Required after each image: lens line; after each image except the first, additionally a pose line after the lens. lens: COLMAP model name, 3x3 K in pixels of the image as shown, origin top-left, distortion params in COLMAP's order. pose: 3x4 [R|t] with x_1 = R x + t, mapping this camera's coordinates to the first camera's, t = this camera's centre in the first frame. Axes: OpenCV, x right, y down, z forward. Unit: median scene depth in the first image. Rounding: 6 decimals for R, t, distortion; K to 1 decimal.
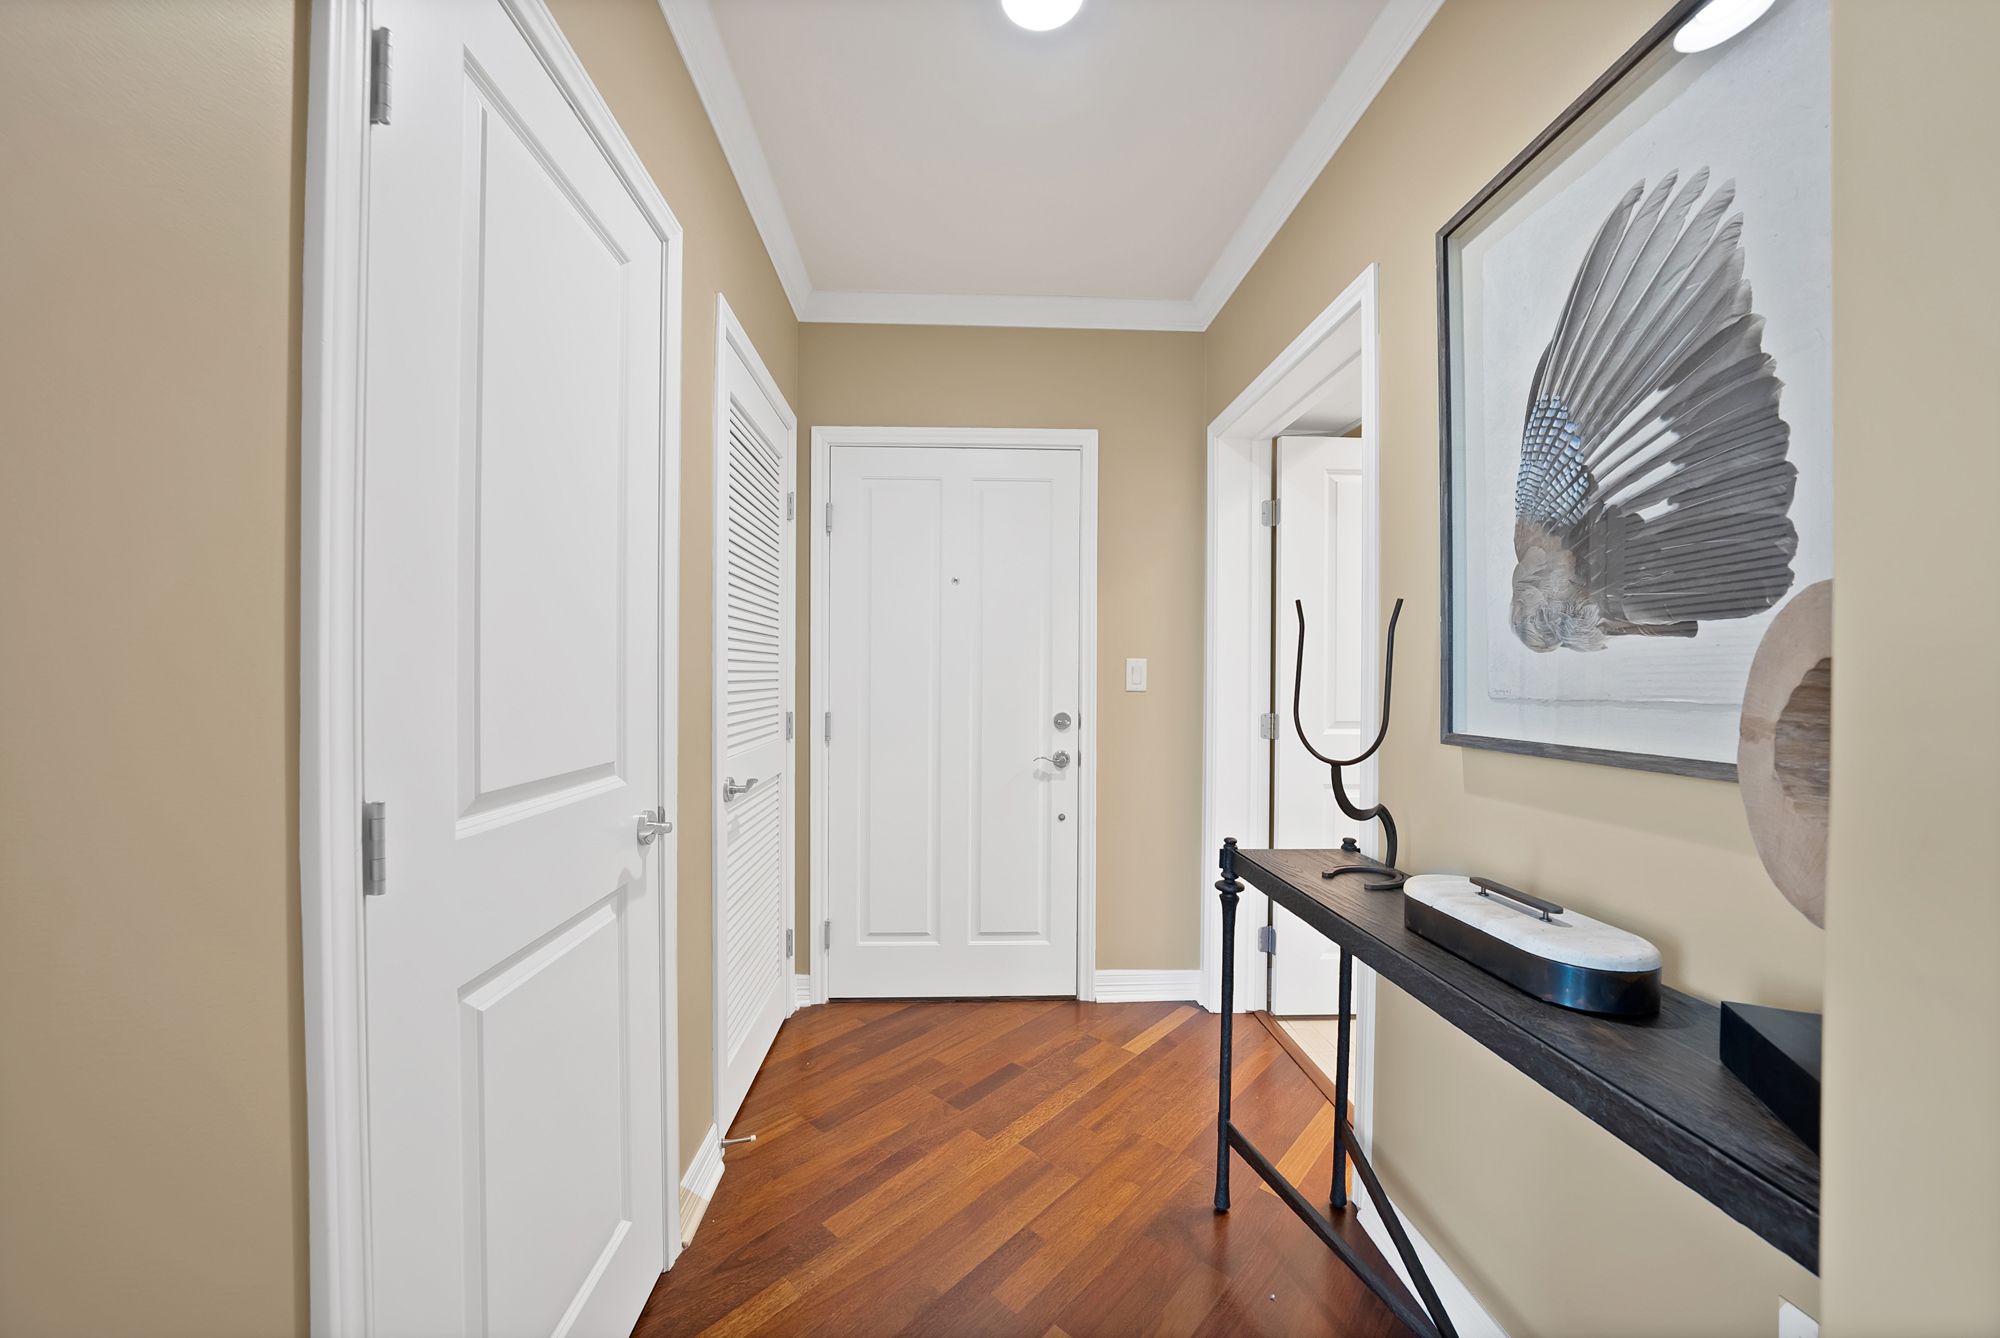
lens RADIAL K [[663.1, 0, 1003.7], [0, 663.1, 712.9], [0, 0, 1]] dist [-0.026660, 0.004227]
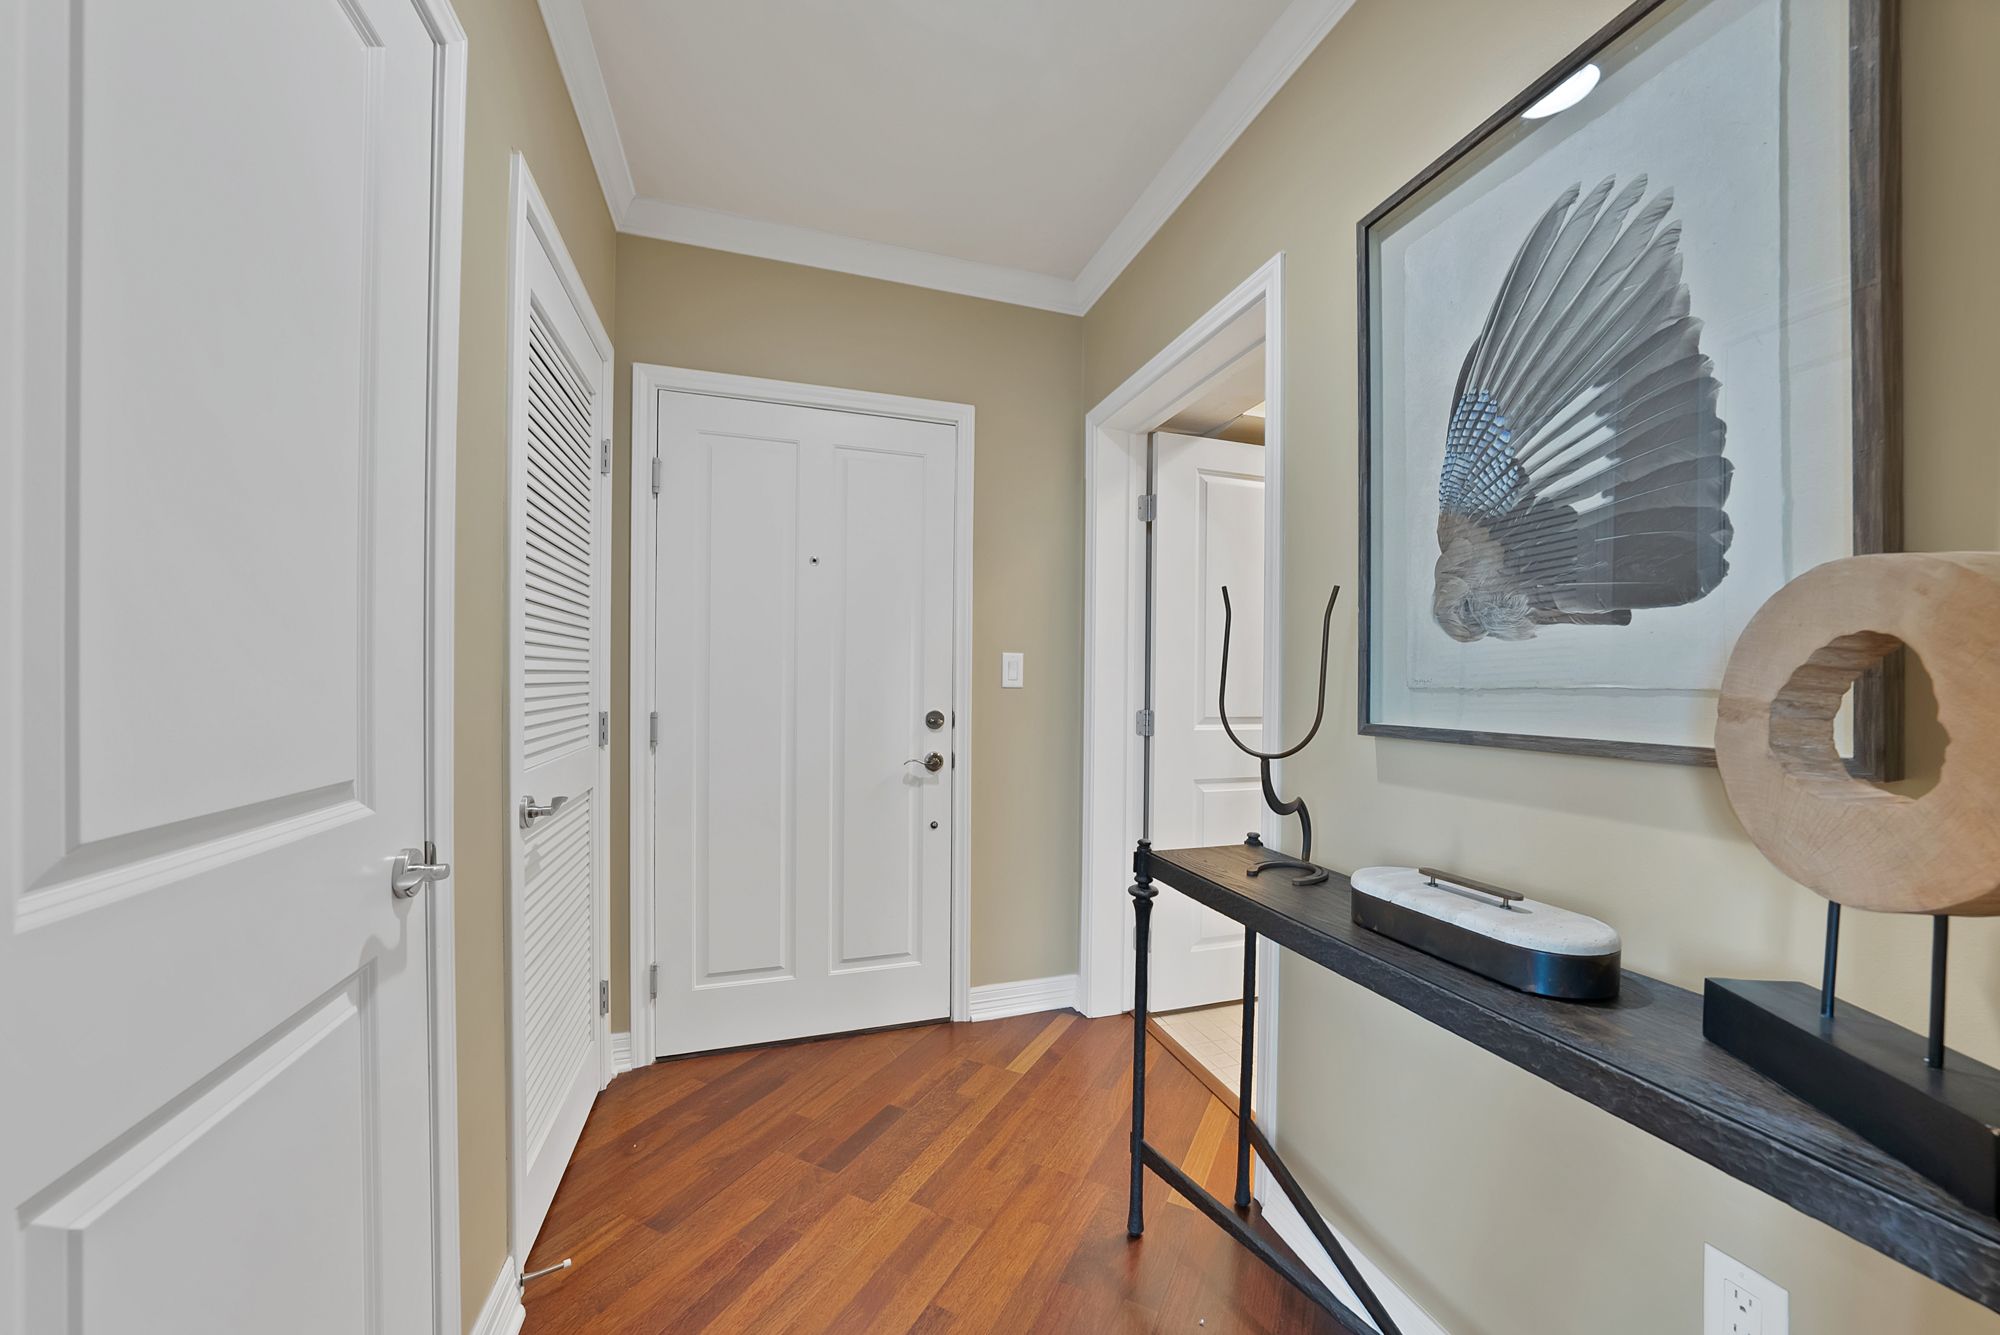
lens RADIAL K [[663.1, 0, 1003.7], [0, 663.1, 711.4], [0, 0, 1]] dist [-0.026660, 0.004227]
pose [[0.963508, -0.006740, 0.267593, -0.097671], [0.008659, 0.999945, -0.005992, 0.010367], [-0.267538, 0.008090, 0.963513, 0.138904]]
